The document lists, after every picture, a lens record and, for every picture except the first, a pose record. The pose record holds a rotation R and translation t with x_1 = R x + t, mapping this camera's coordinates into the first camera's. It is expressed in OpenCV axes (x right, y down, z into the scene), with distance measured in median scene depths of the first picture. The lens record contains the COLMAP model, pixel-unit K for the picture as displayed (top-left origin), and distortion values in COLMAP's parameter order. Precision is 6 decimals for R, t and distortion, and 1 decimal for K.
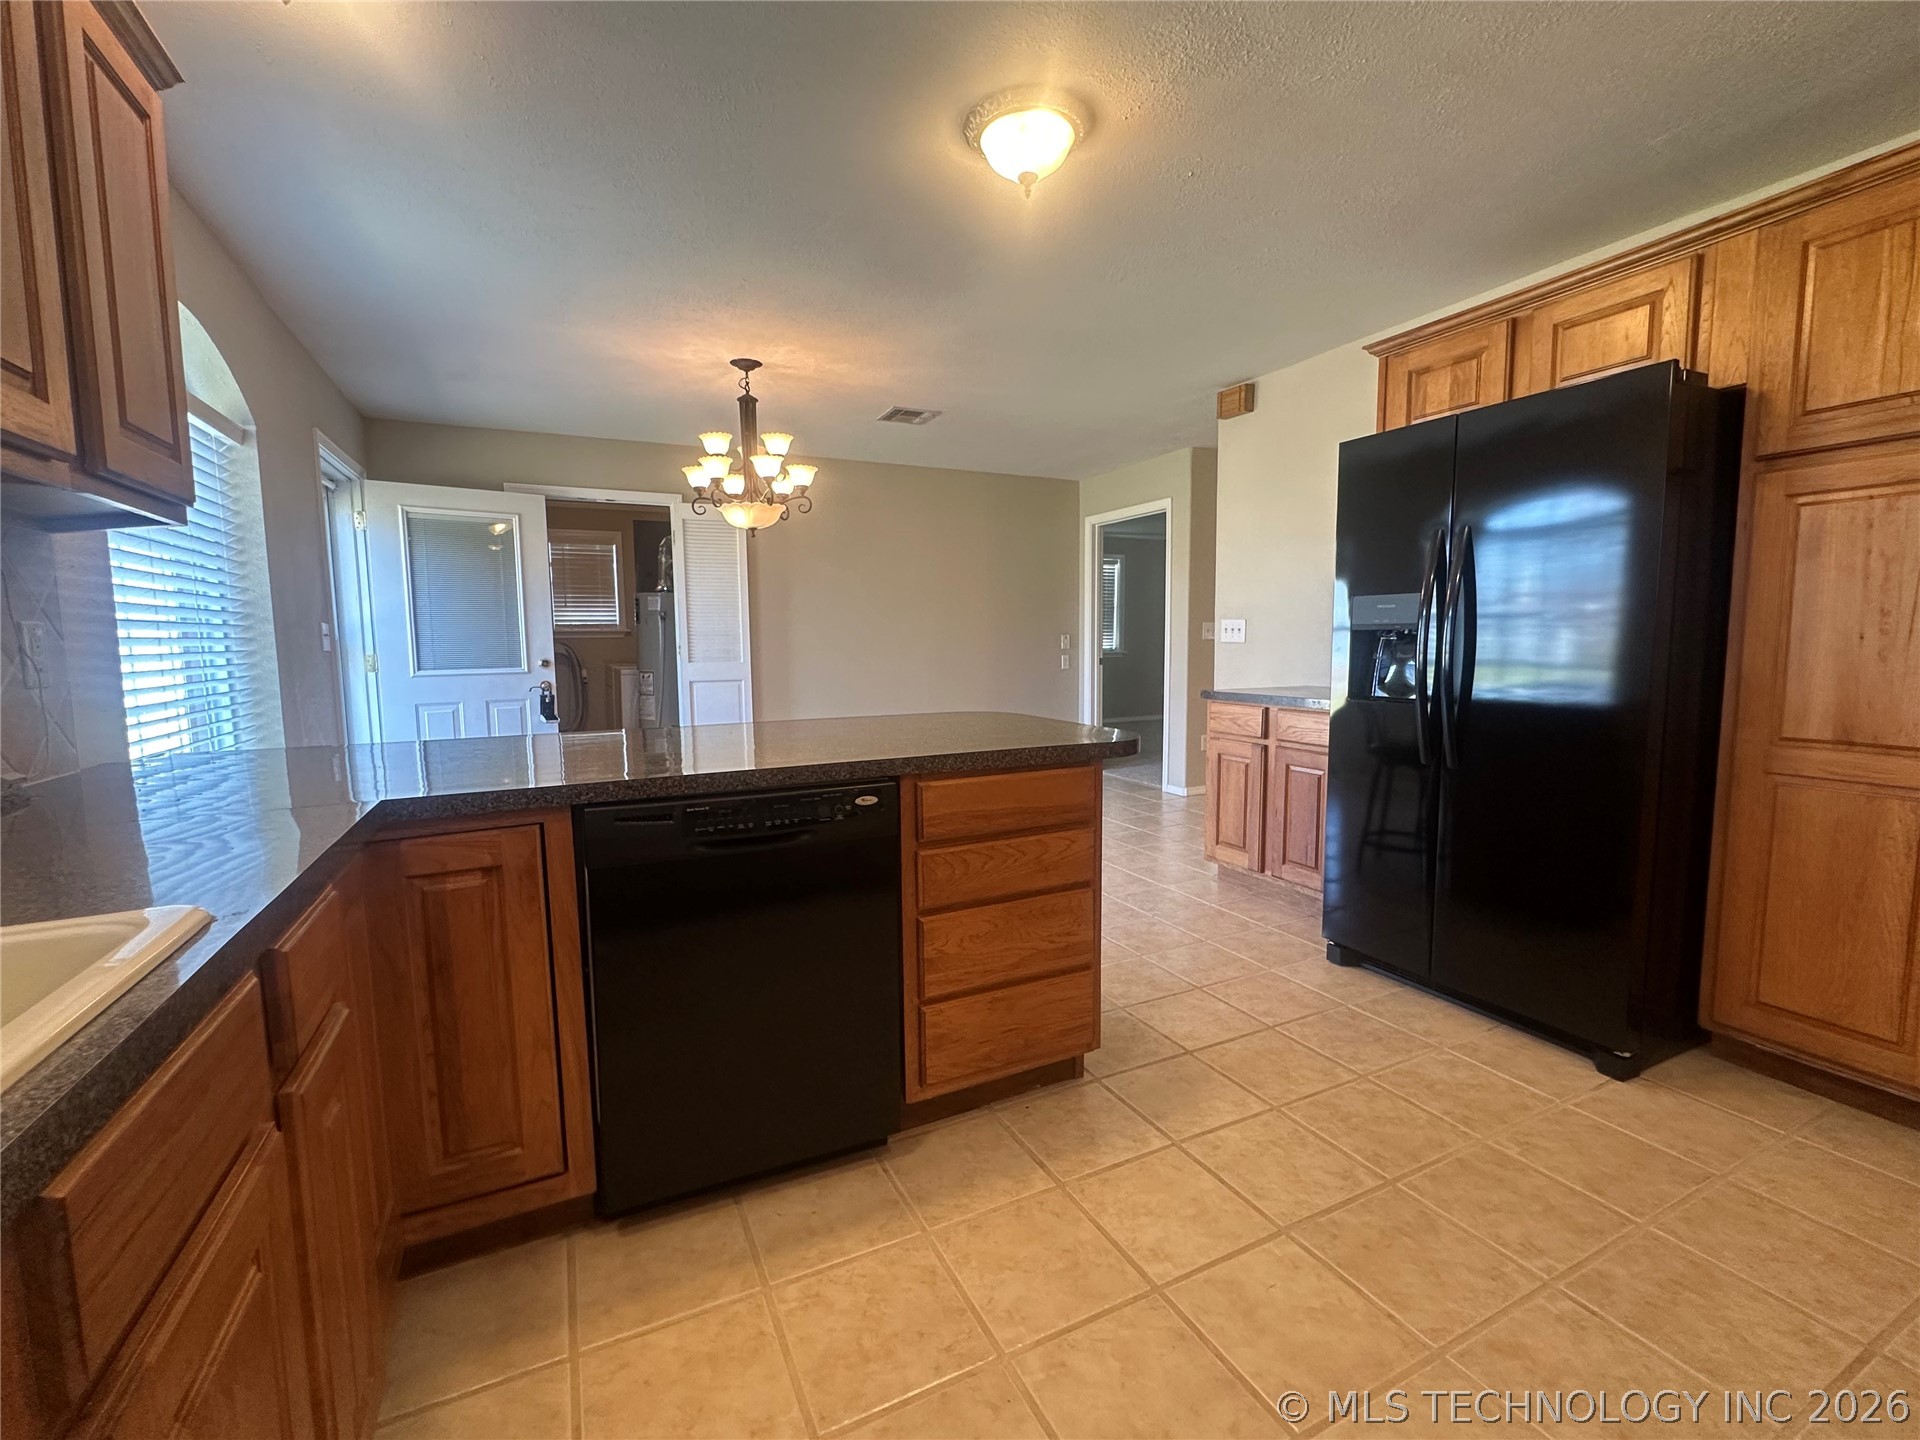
lens RADIAL K [[833.0, 0, 960.0], [0, 833.0, 720.0], [0, 0, 1]] dist [-0.001366, -0.000204]
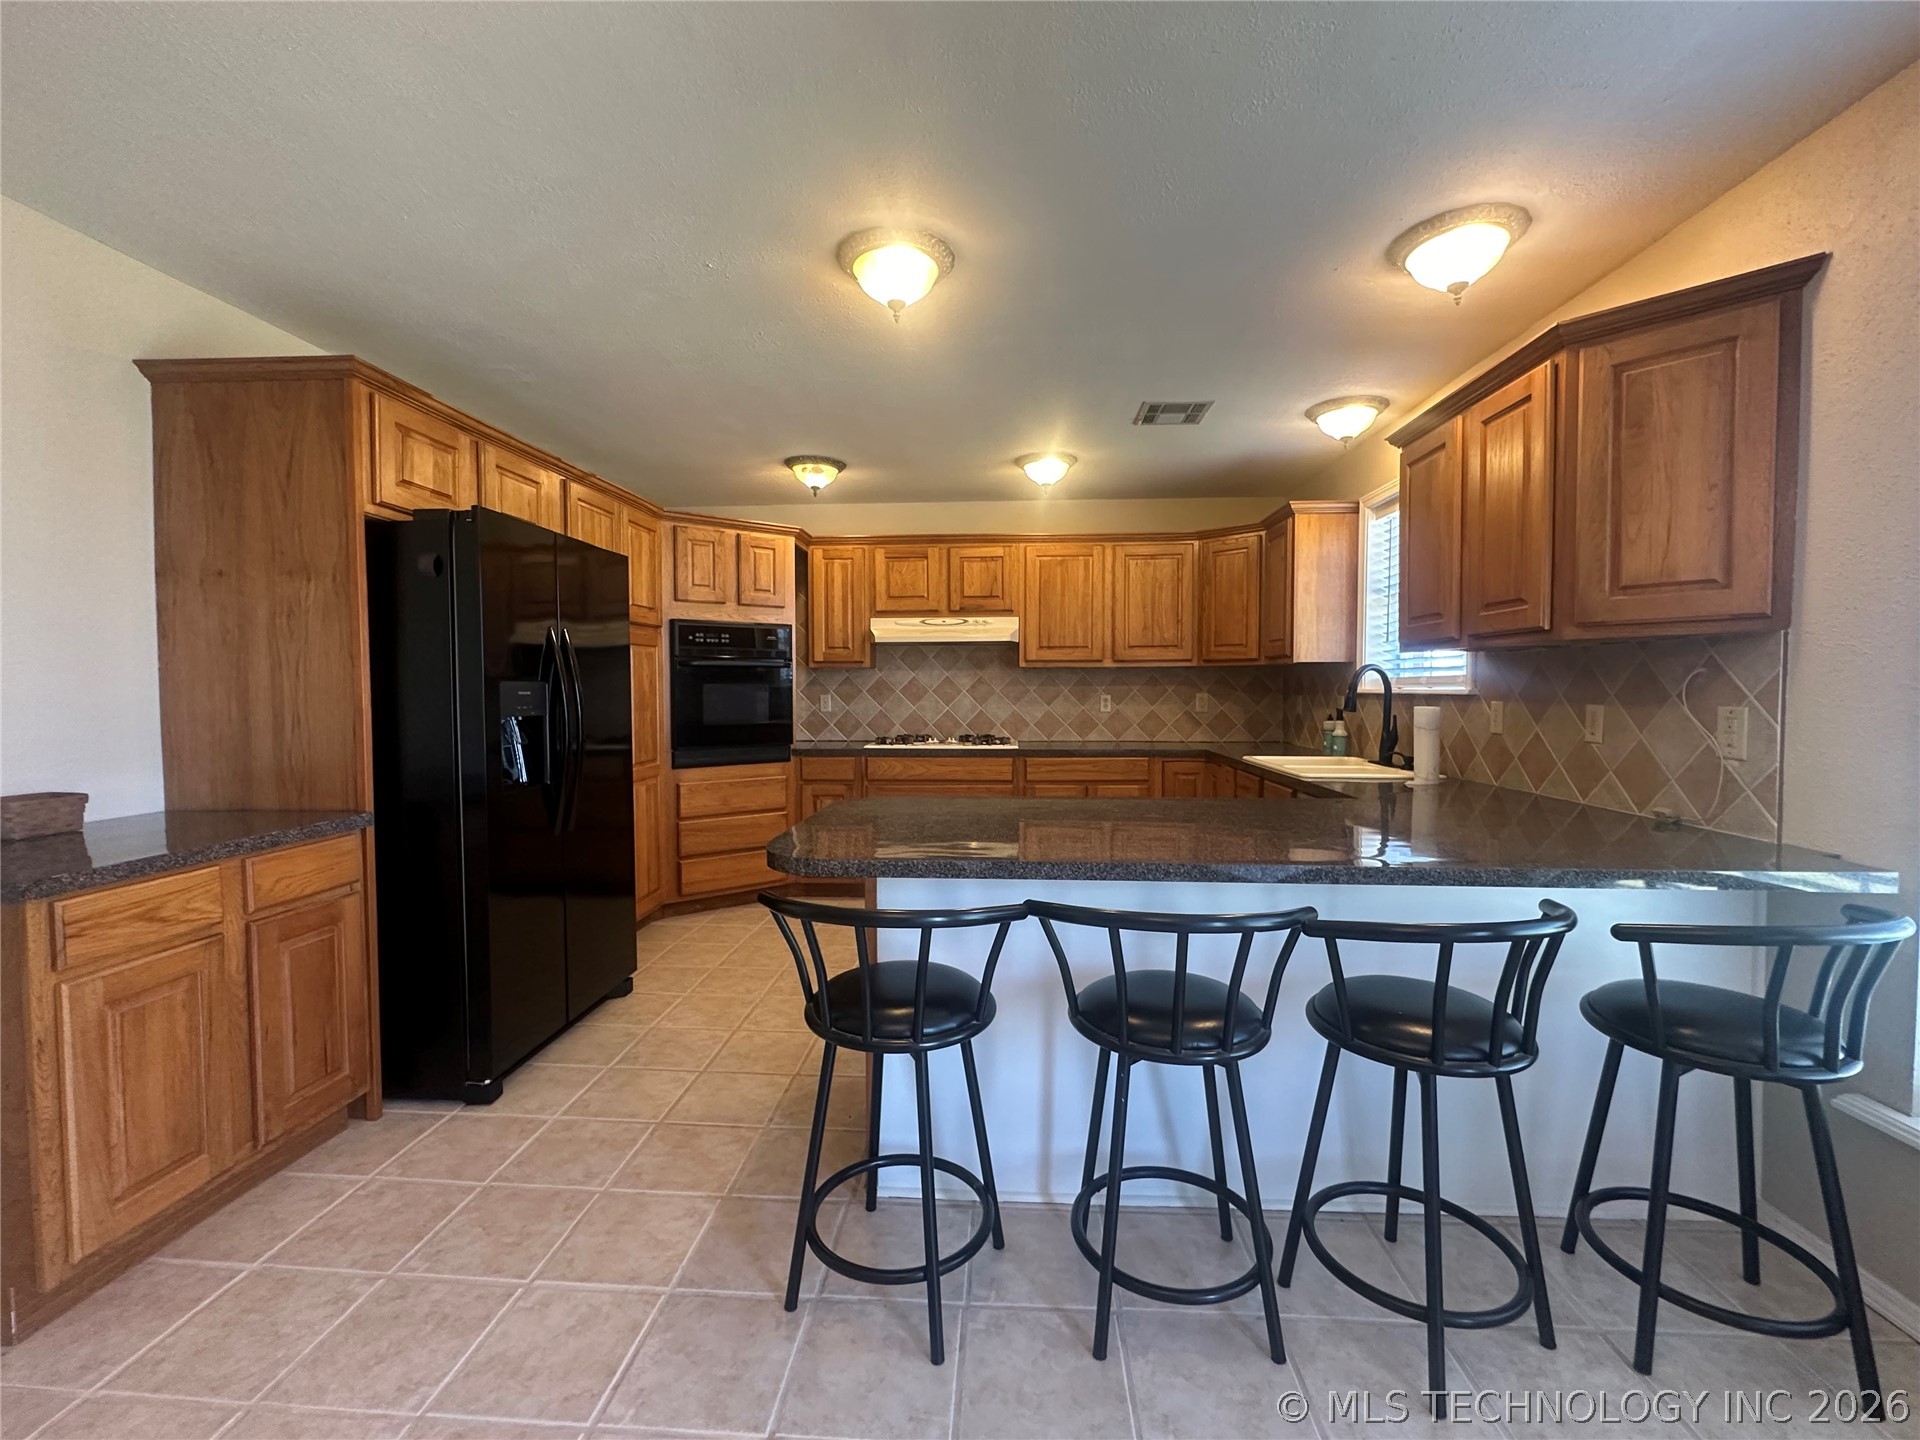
lens RADIAL K [[803.1, 0, 960.0], [0, 803.1, 720.0], [0, 0, 1]] dist [0.000186, 0.000164]
pose [[-0.866565, -0.010727, 0.498950, -0.499008], [0.059582, 0.990395, 0.124772, -0.228517], [-0.495496, 0.137852, -0.857602, 1.852747]]
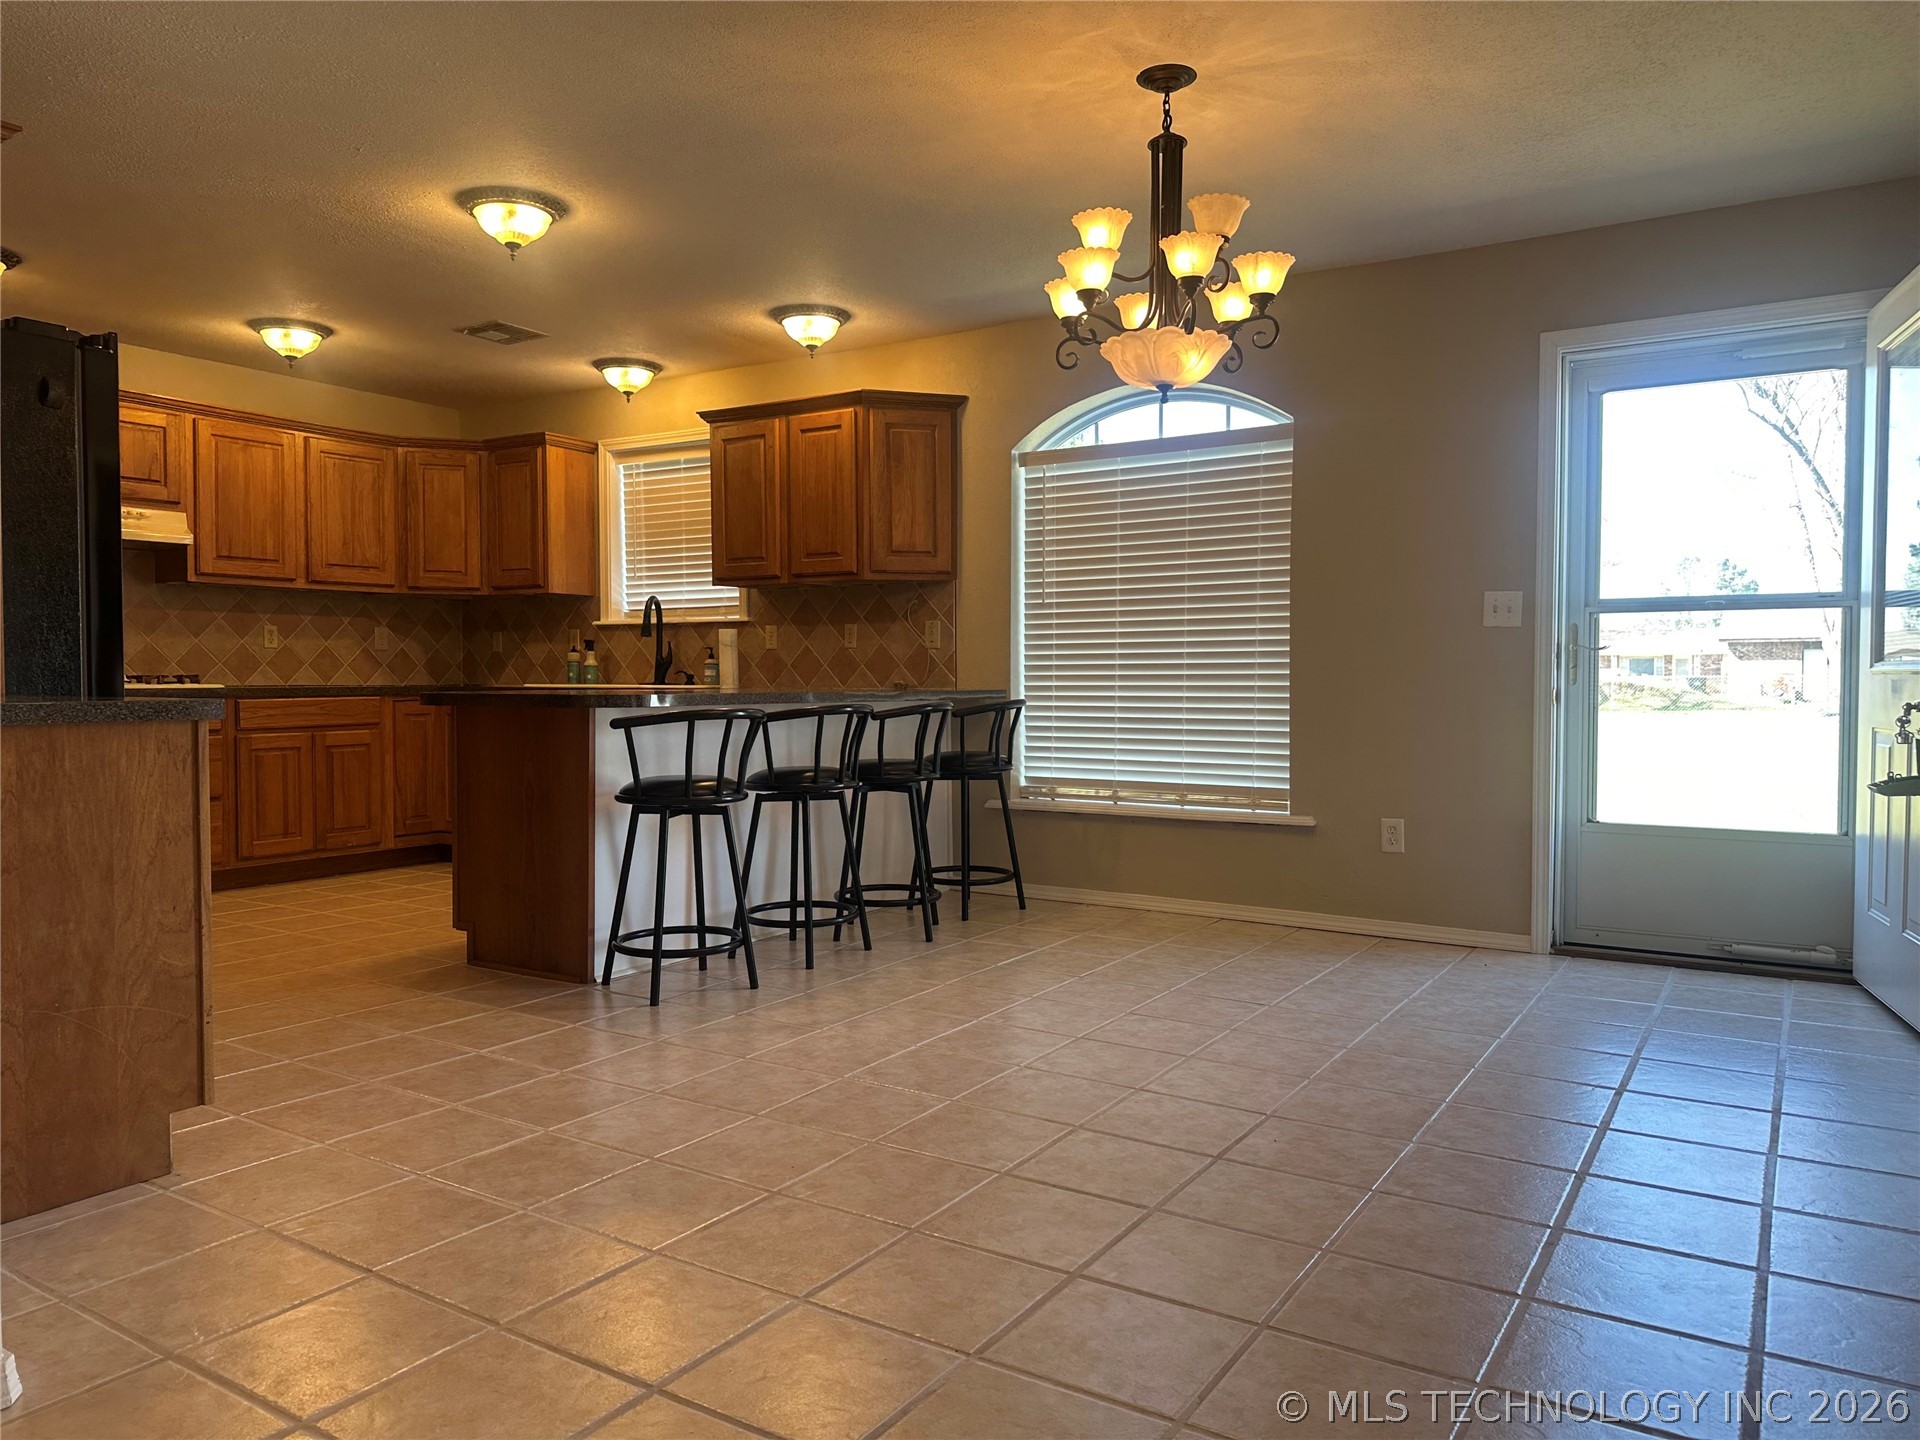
lens RADIAL K [[1355.0, 0, 960.0], [0, 1355.0, 720.0], [0, 0, 1]] dist [0.068516, -0.116150]
pose [[-0.854479, 0.022851, -0.518983, 0.565735], [-0.047929, 0.991303, 0.122561, -0.223438], [0.517270, 0.129600, -0.845952, 3.033266]]
